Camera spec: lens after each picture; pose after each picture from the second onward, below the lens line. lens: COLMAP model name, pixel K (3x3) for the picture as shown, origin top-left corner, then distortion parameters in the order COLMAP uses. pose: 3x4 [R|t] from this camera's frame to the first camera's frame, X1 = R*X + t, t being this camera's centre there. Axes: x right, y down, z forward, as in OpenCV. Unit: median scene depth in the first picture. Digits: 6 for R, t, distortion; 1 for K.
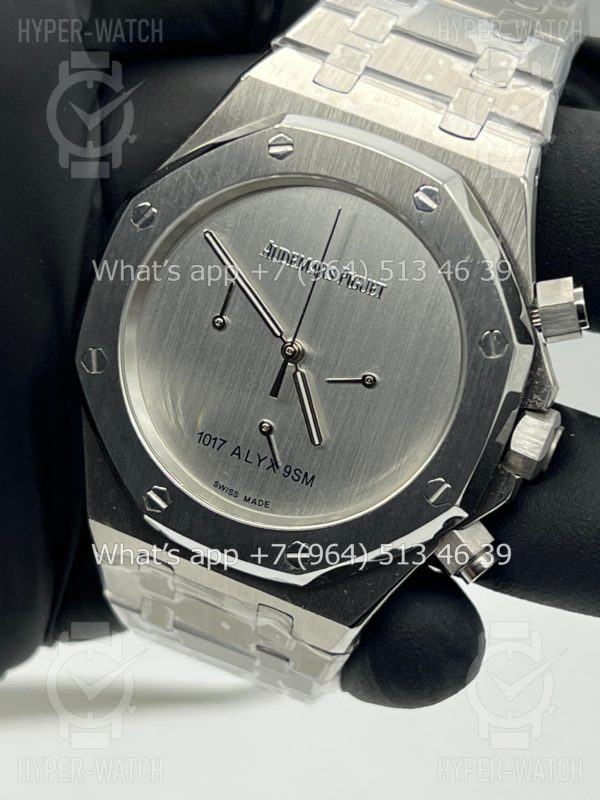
lens RADIAL K [[1875.2, 0, 293.6], [0, 1875.2, 412.5], [0, 0, 1]] dist [0.293854, 0.000000]
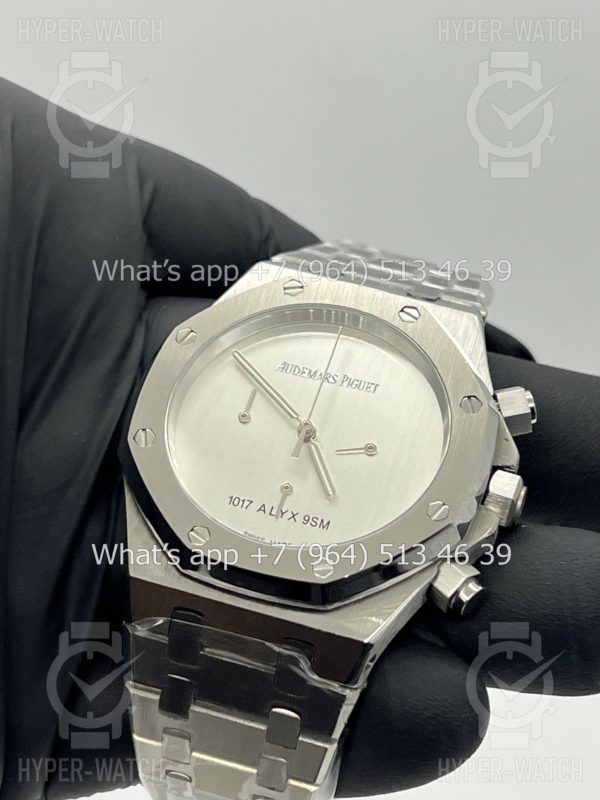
lens RADIAL K [[1875.2, 0, 306.6], [0, 1875.2, 399.7], [0, 0, 1]] dist [0.293854, 0.000000]
pose [[0.983301, 0.052183, 0.174342, -0.216202], [0.053001, 0.834361, -0.548664, 0.625475], [-0.174095, 0.548743, 0.817663, -0.021693]]
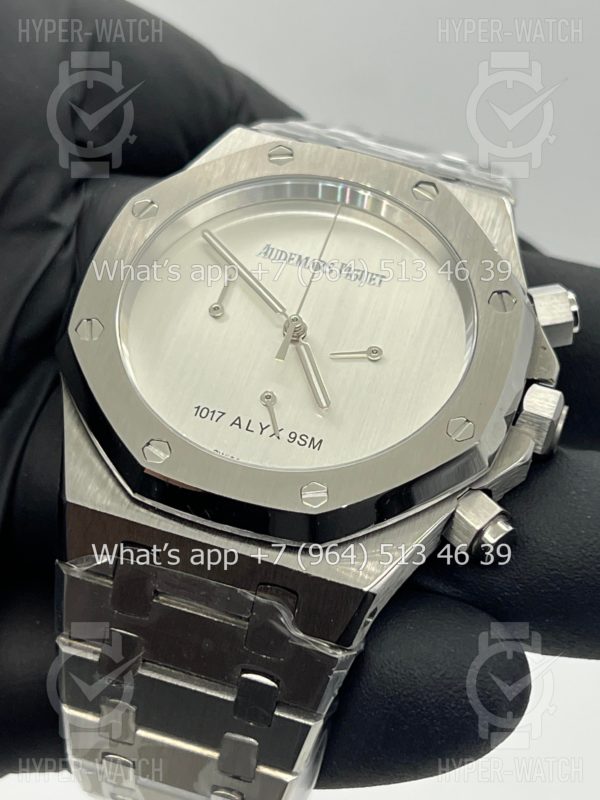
lens RADIAL K [[1875.2, 0, 304.8], [0, 1875.2, 396.0], [0, 0, 1]] dist [0.293854, 0.000000]
pose [[0.975101, 0.083817, 0.205313, -0.193602], [0.045932, 0.829410, -0.556749, 0.542079], [-0.216954, 0.552317, 0.804908, 0.225246]]
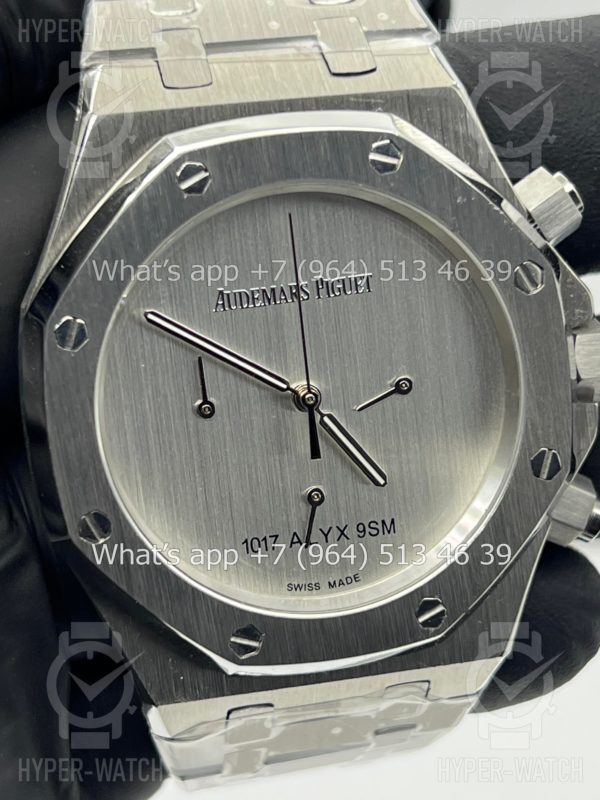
lens RADIAL K [[1875.2, 0, 282.8], [0, 1875.2, 393.5], [0, 0, 1]] dist [0.293854, 0.000000]
pose [[0.820448, -0.468672, 0.327432, -0.272469], [0.448984, 0.882741, 0.138496, -0.150453], [-0.353947, 0.033383, 0.934669, 0.243704]]
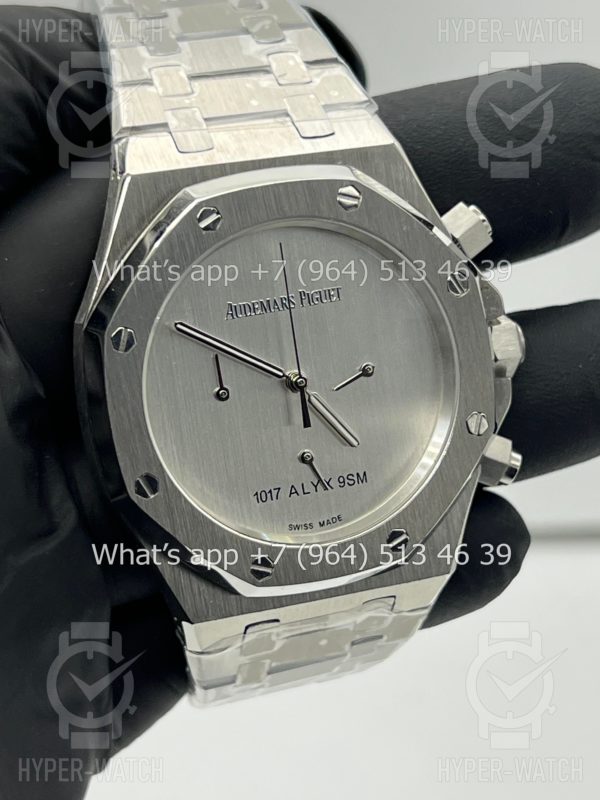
lens RADIAL K [[1875.2, 0, 296.1], [0, 1875.2, 393.9], [0, 0, 1]] dist [0.293854, 0.000000]
pose [[0.758086, -0.497376, 0.421809, -0.453259], [0.478520, 0.863673, 0.158391, -0.195504], [-0.443085, 0.081770, 0.892743, 0.045615]]
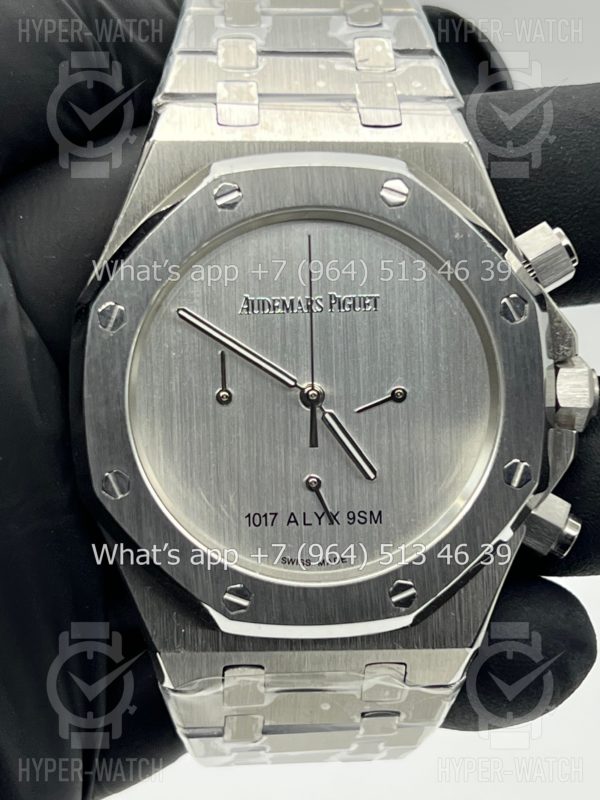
lens RADIAL K [[1875.2, 0, 294.1], [0, 1875.2, 400.7], [0, 0, 1]] dist [0.293854, 0.000000]
pose [[0.895765, -0.357685, 0.263946, -0.255335], [0.372557, 0.927984, -0.006811, -0.027048], [-0.242501, 0.104435, 0.964514, 0.098352]]
